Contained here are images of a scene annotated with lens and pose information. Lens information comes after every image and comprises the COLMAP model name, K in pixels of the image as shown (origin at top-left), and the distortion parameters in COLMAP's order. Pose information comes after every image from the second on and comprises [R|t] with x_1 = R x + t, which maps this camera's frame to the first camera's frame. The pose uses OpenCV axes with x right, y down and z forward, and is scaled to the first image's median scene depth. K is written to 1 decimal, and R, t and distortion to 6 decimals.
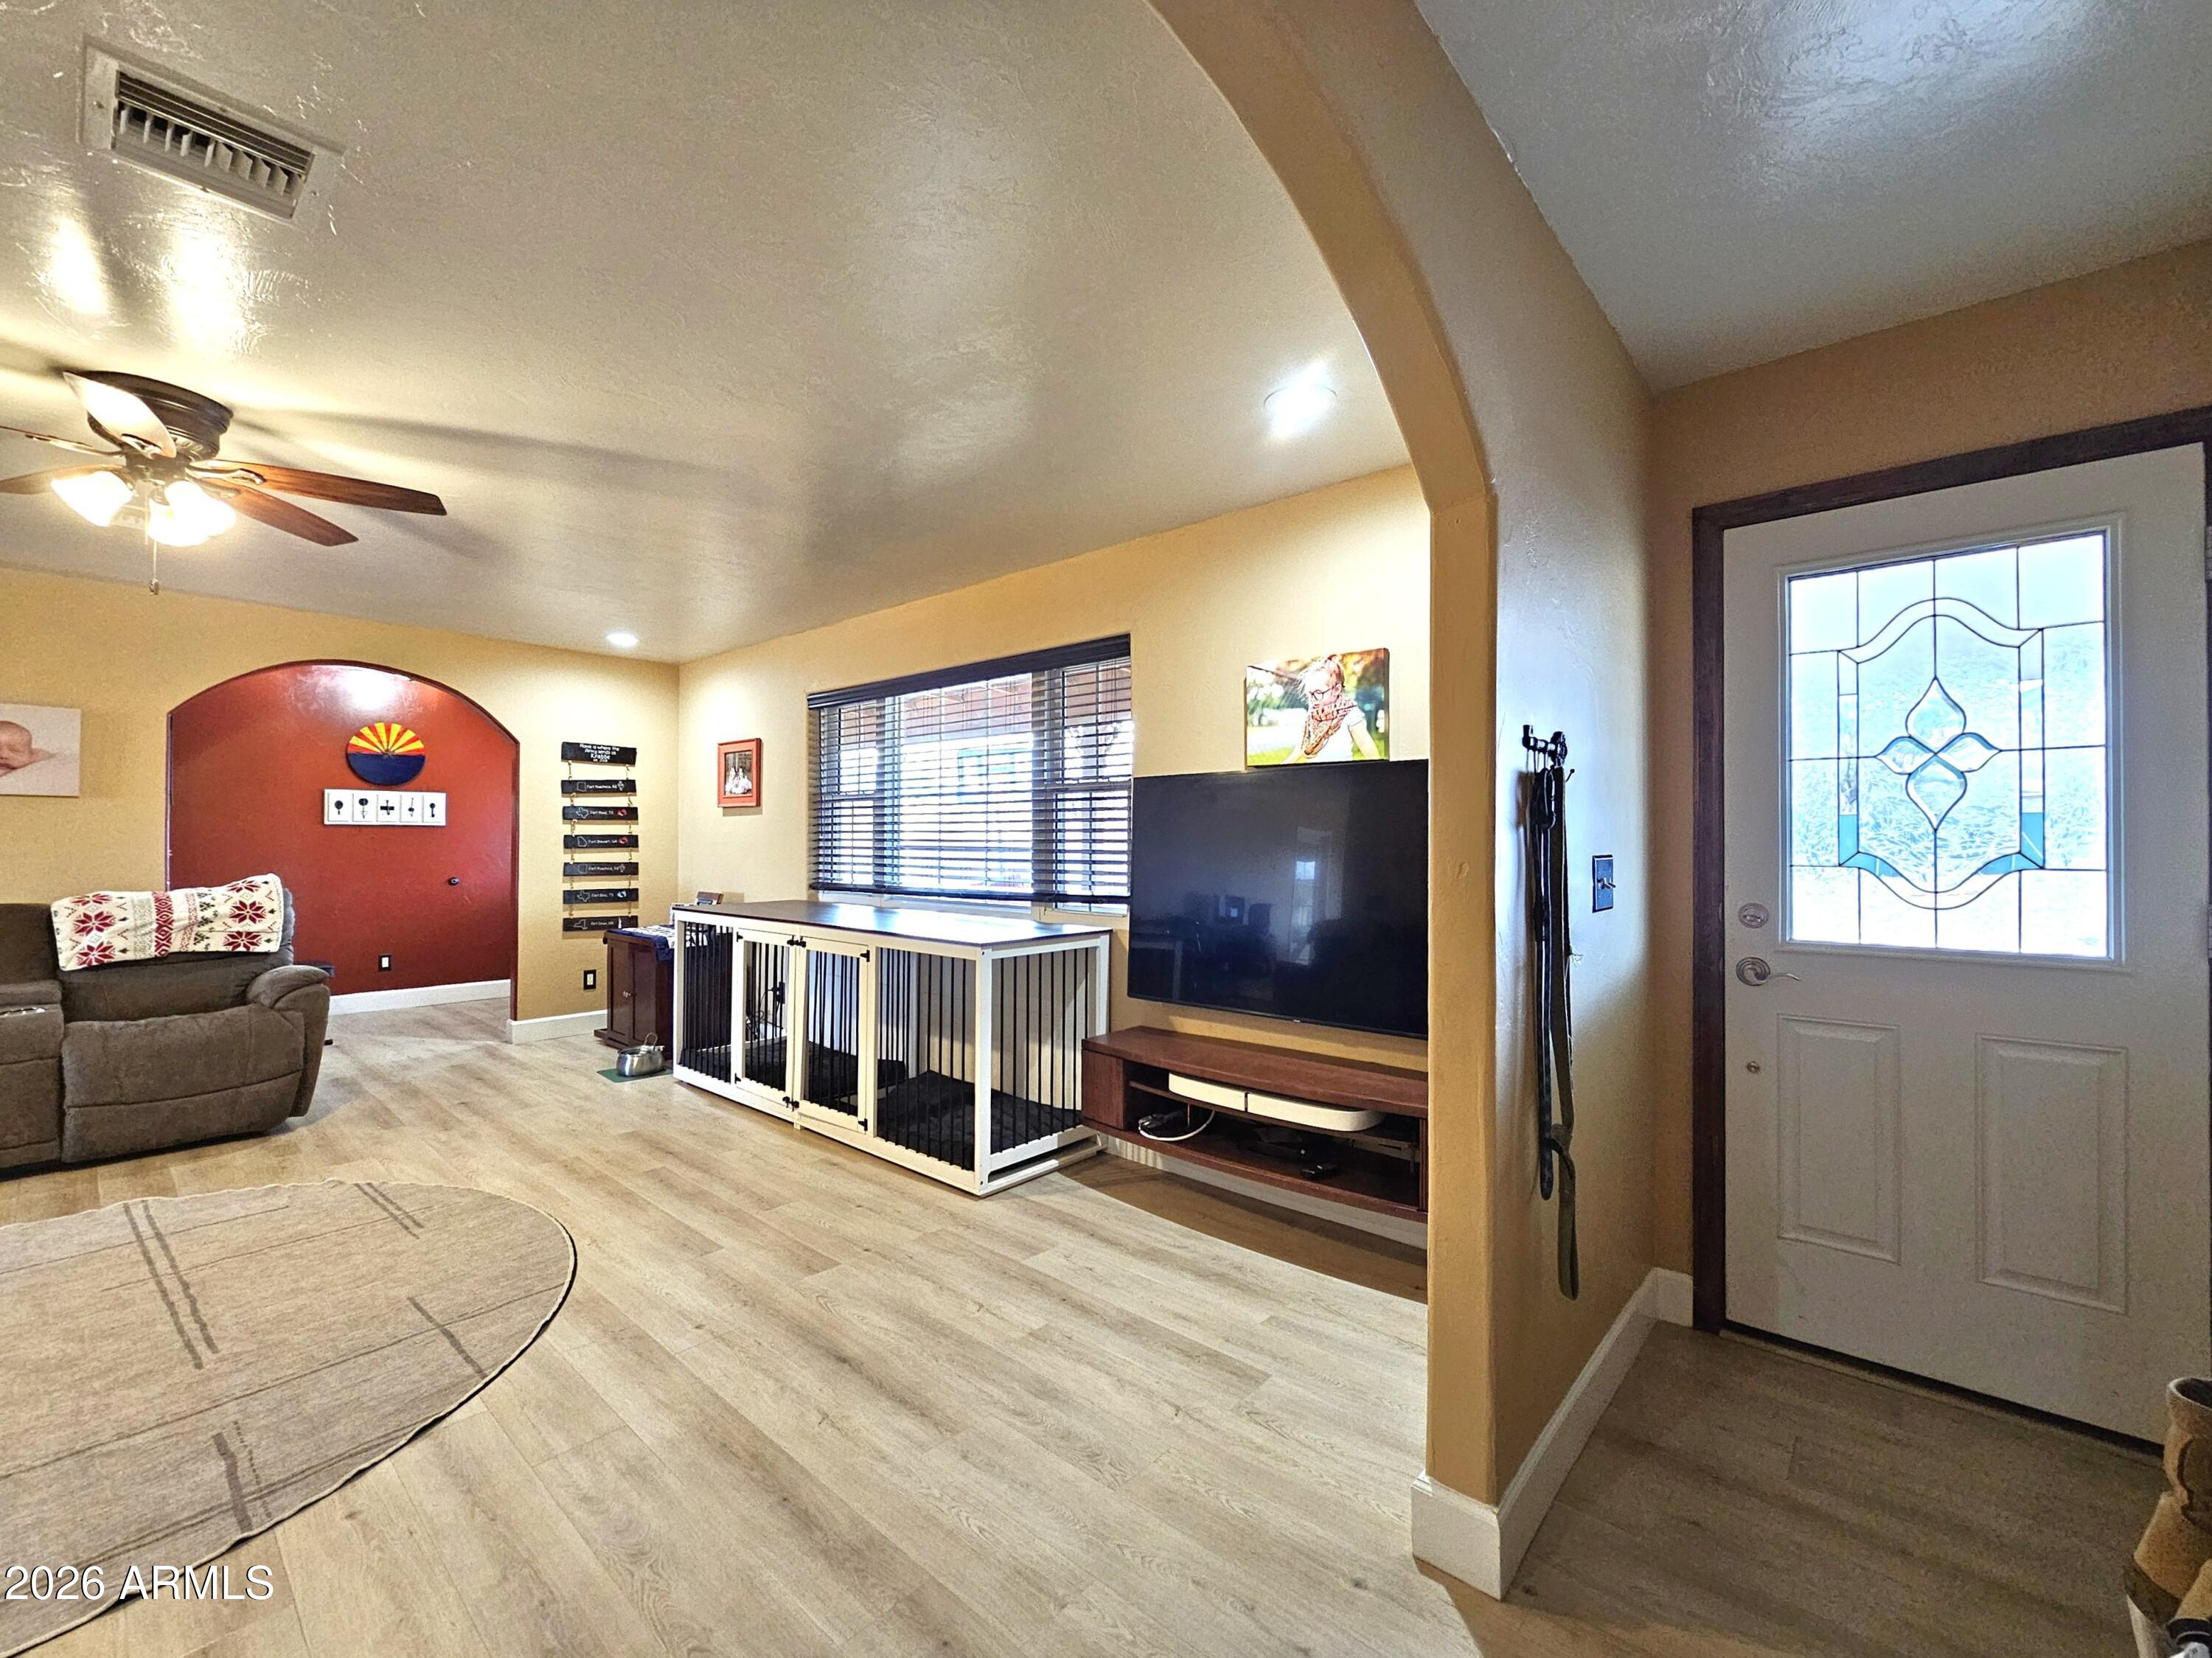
lens RADIAL K [[929.7, 0, 1091.6], [0, 929.7, 836.5], [0, 0, 1]] dist [-0.000837, 0.003342]
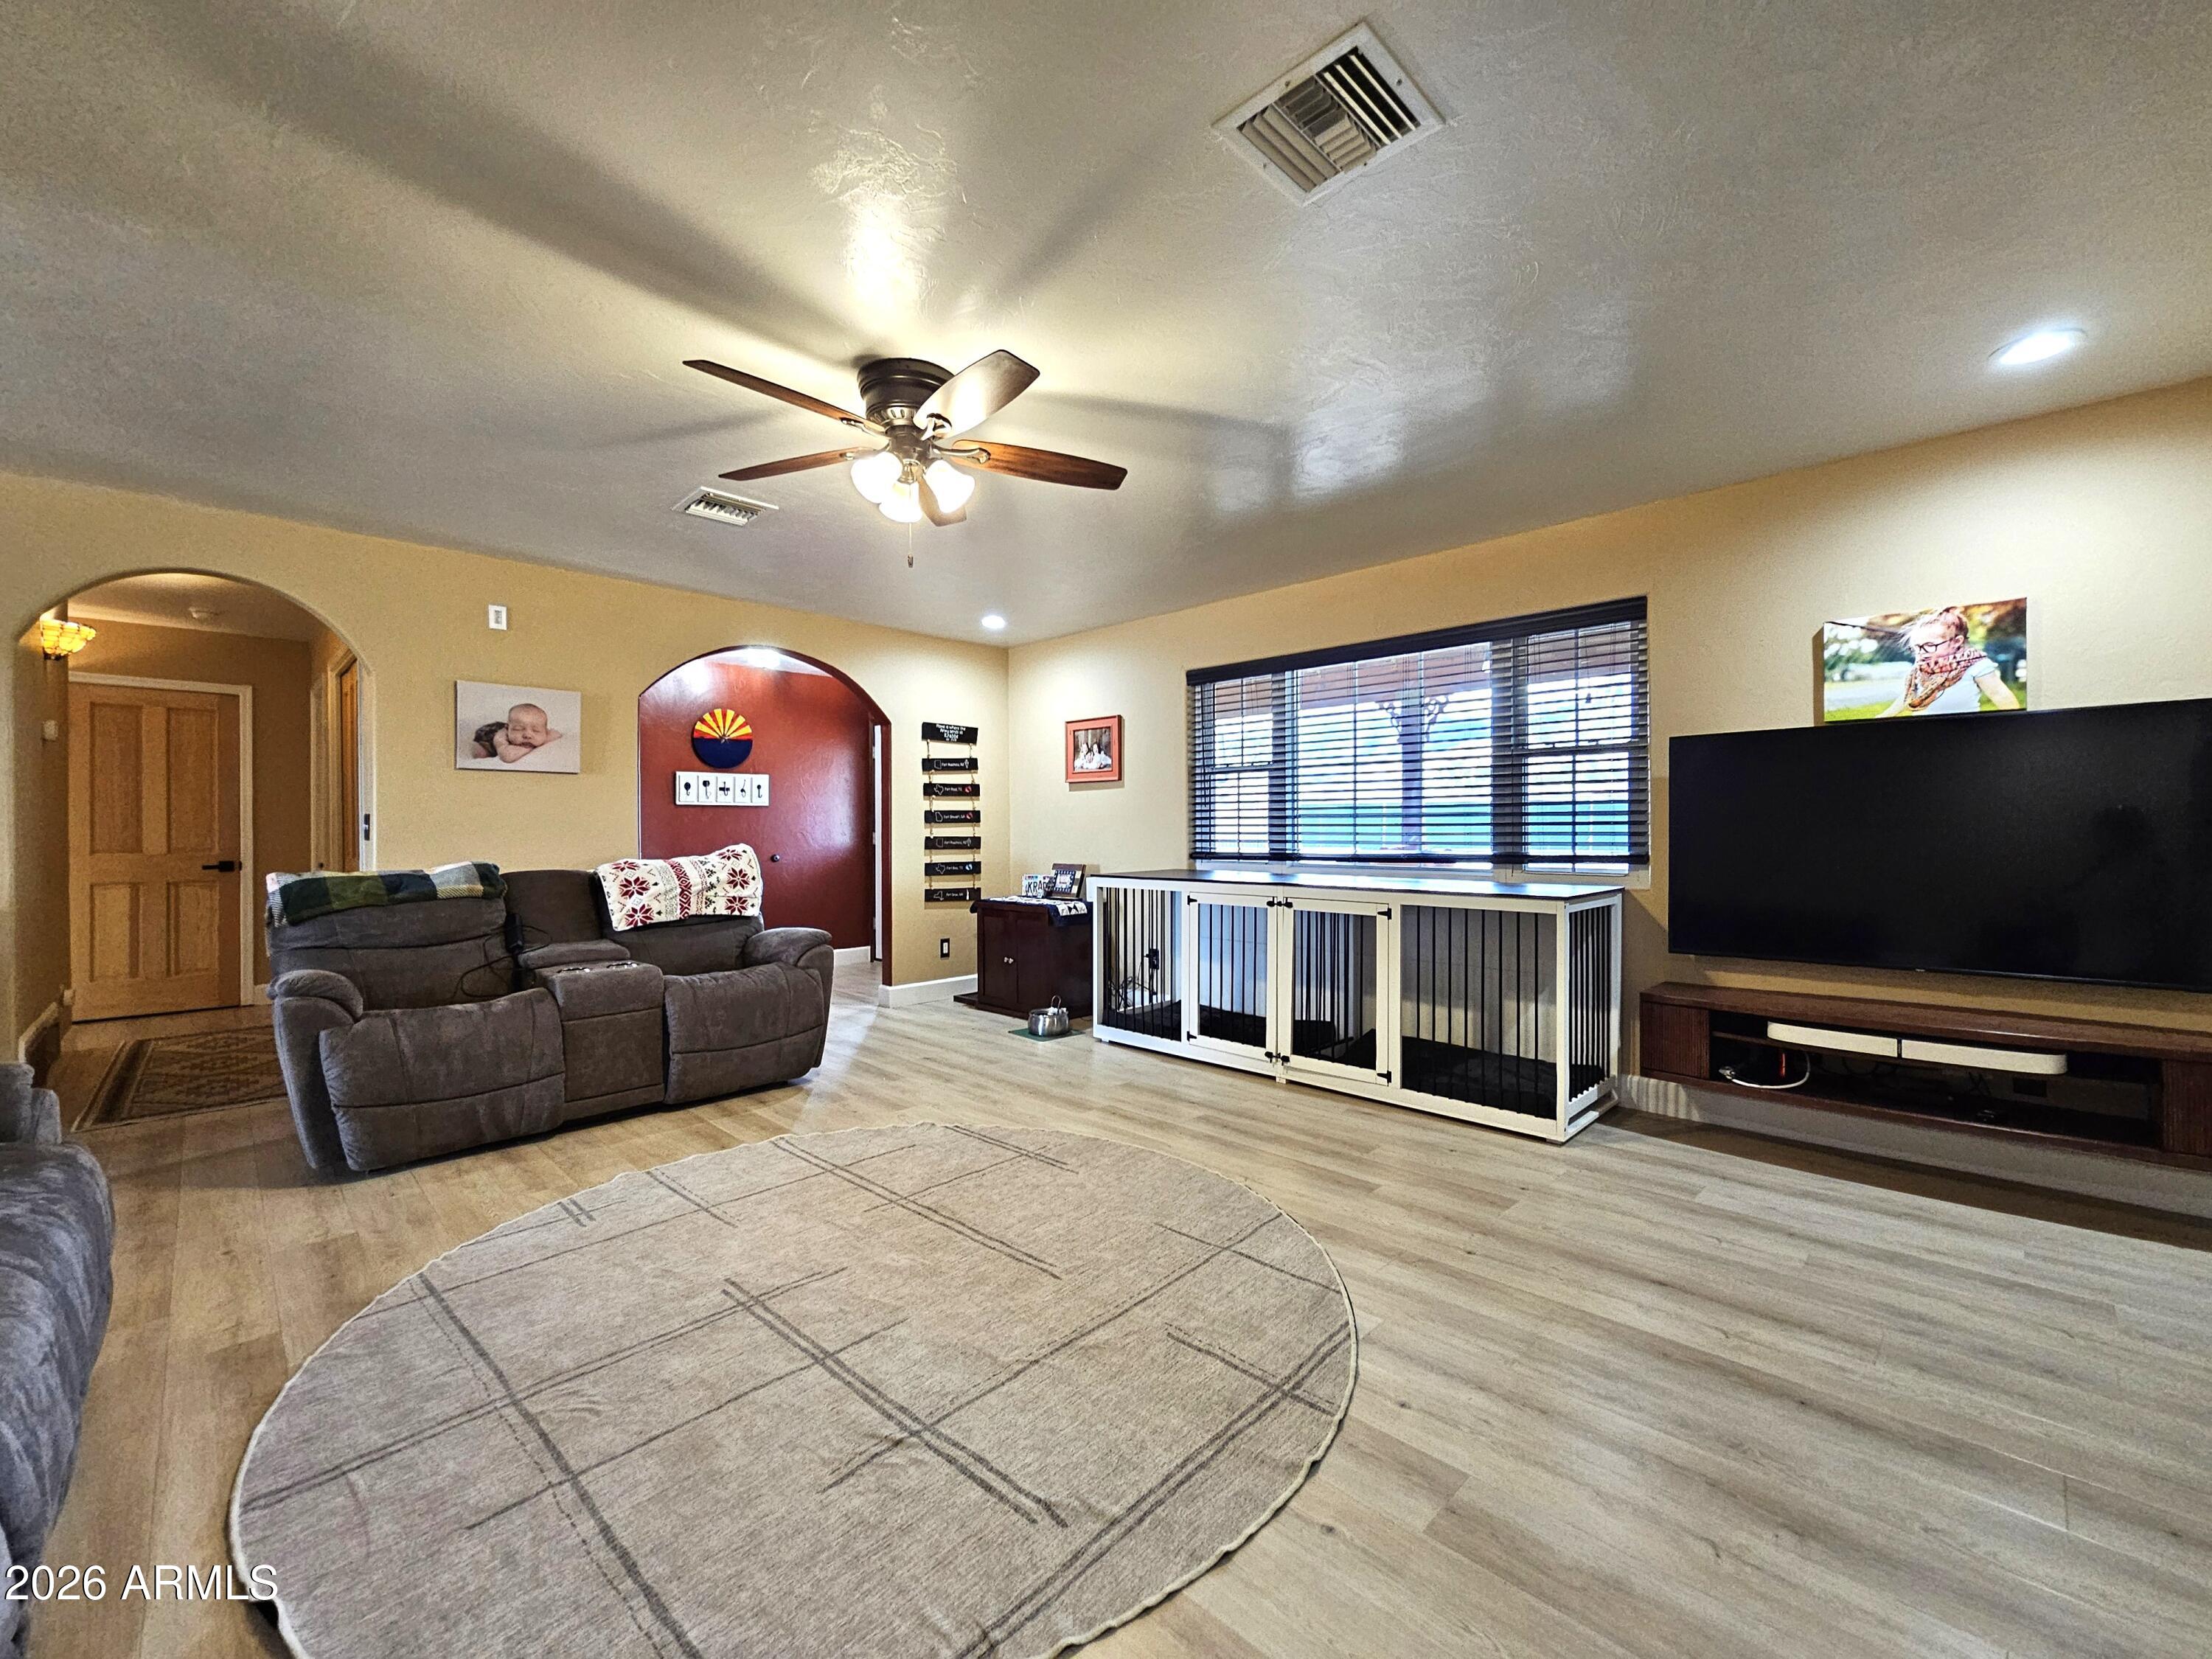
lens RADIAL K [[909.0, 0, 1106.0], [0, 909.0, 829.5], [0, 0, 1]] dist [-0.000537, 0.000069]
pose [[0.998629, -0.008495, -0.051653, -0.490534], [0.008743, 0.999951, 0.004577, 0.026920], [0.051612, -0.005022, 0.998655, -0.025647]]
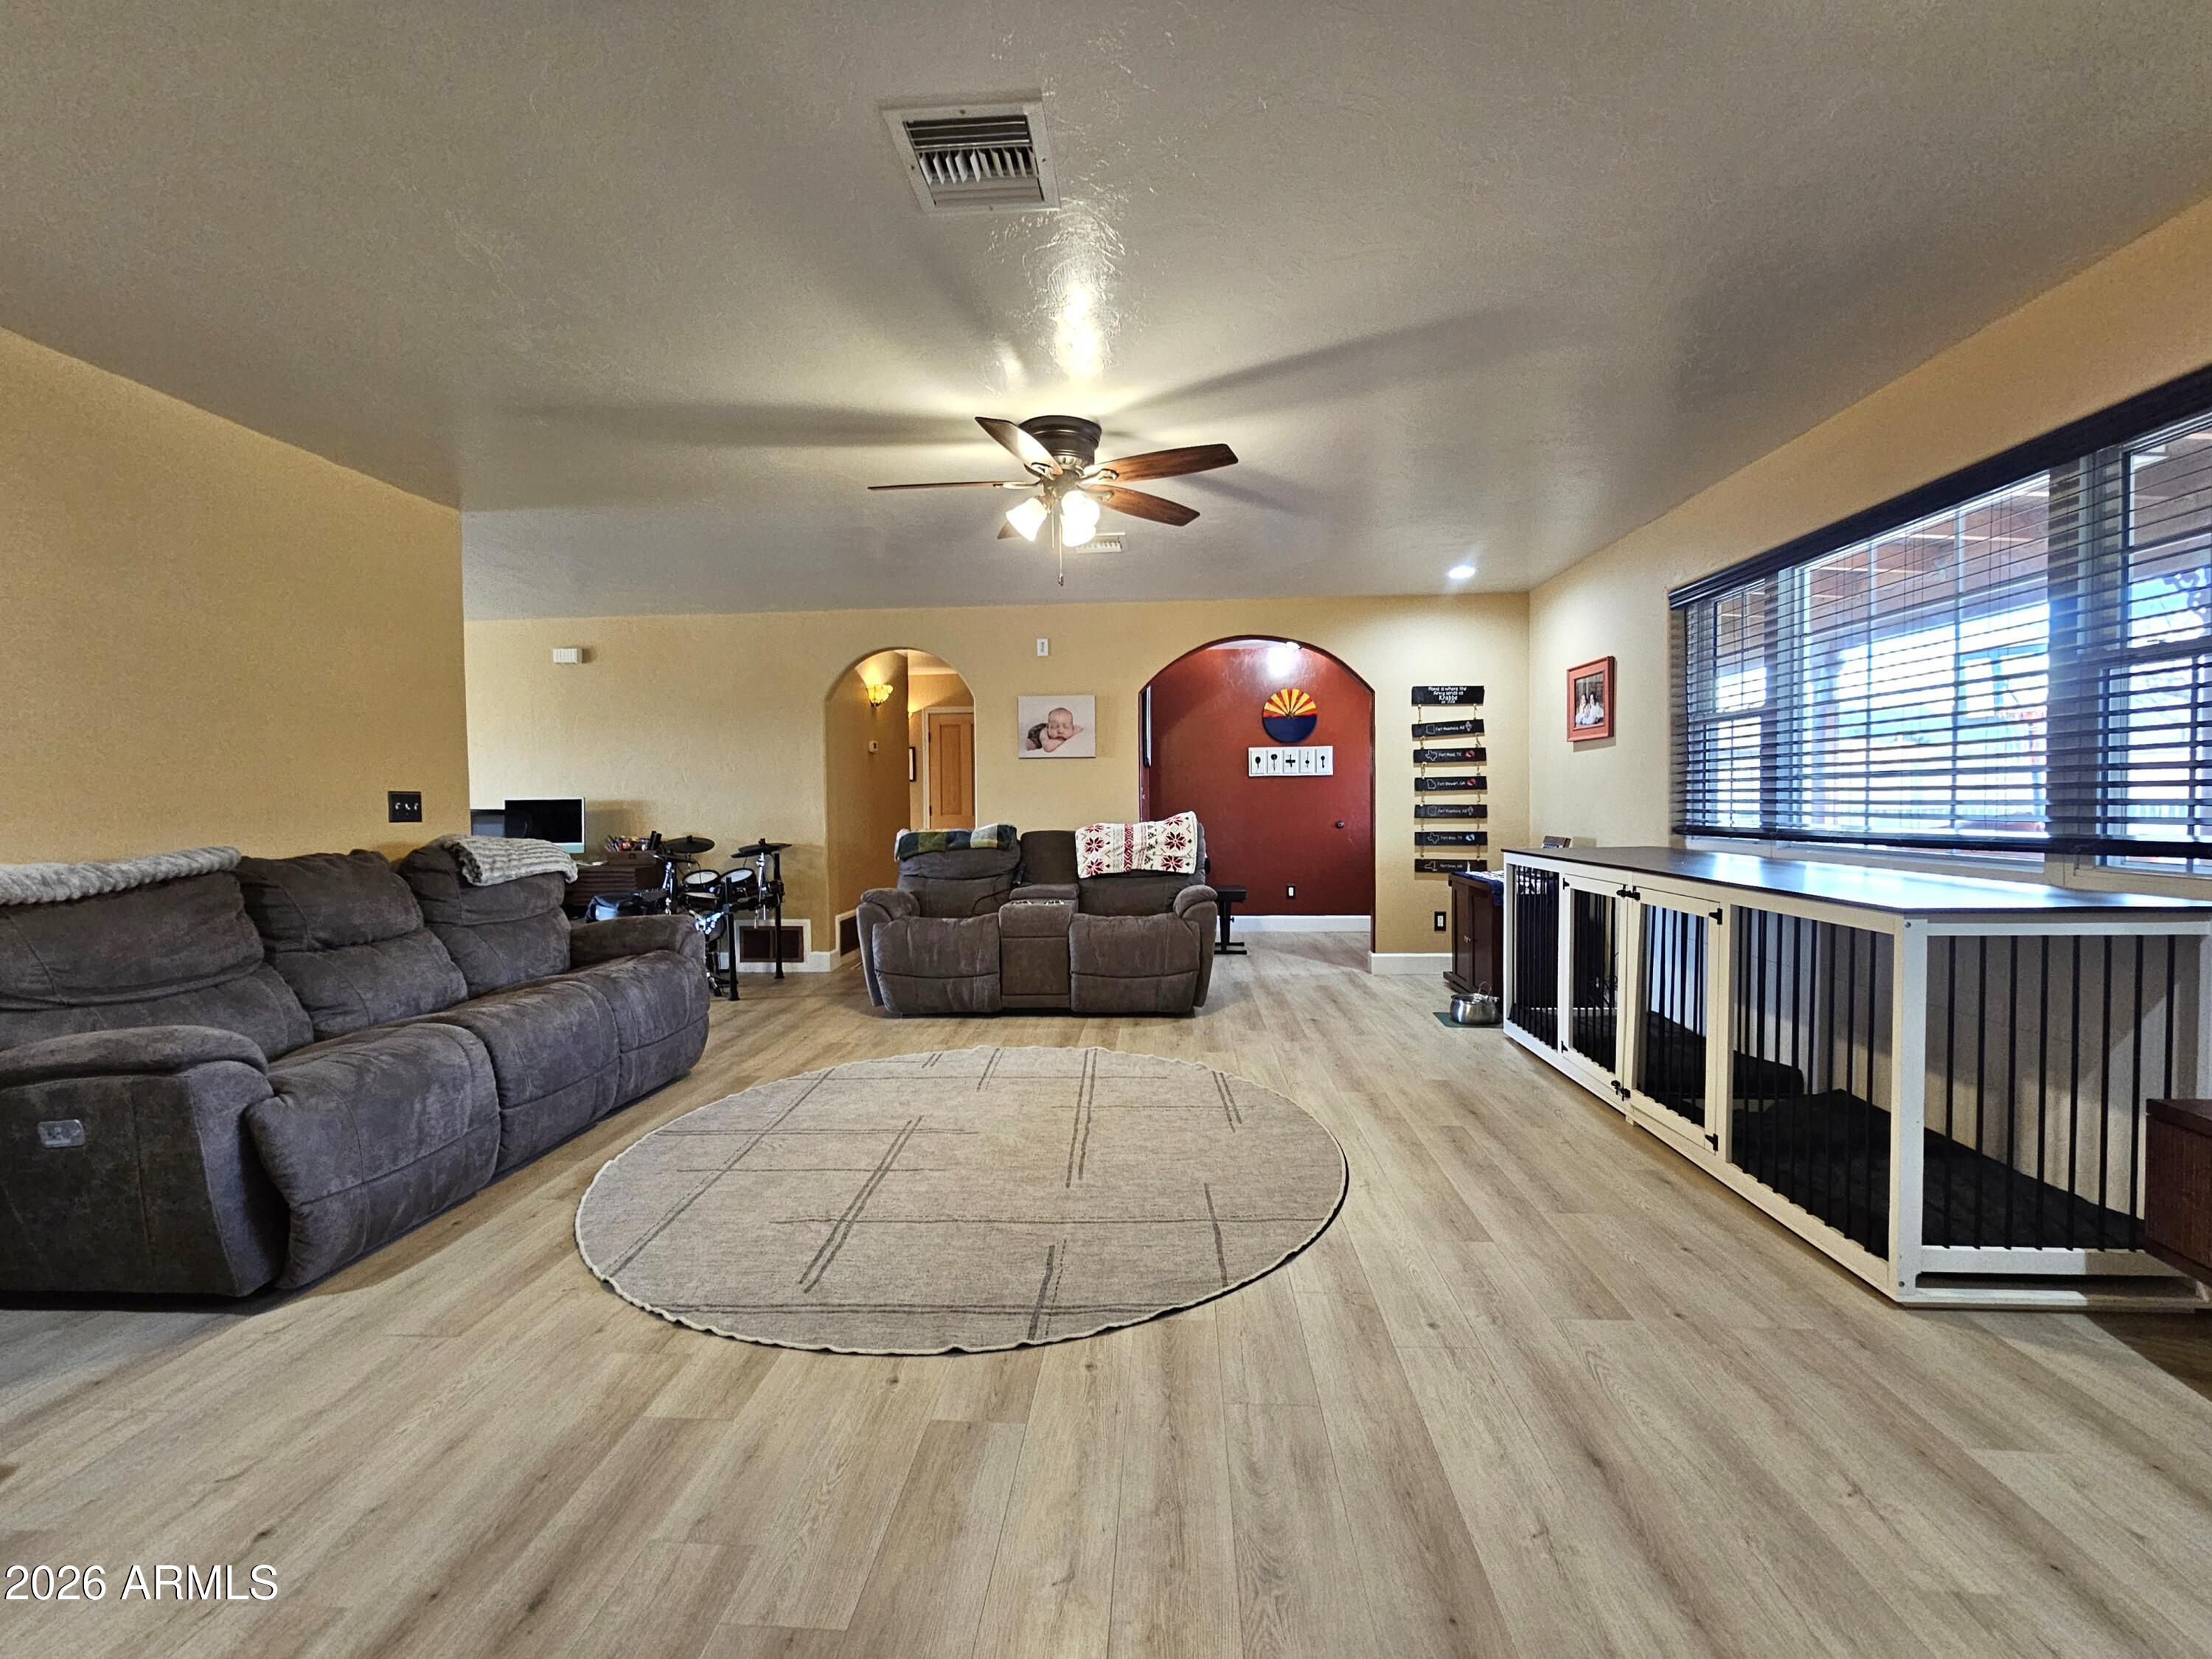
lens RADIAL K [[924.9, 0, 1106.6], [0, 924.9, 823.3], [0, 0, 1]] dist [-0.000937, 0.000290]
pose [[0.620186, 0.007907, -0.784415, 0.032205], [0.018124, 0.999538, 0.024405, 0.027686], [0.784245, -0.029352, 0.619757, 0.163121]]
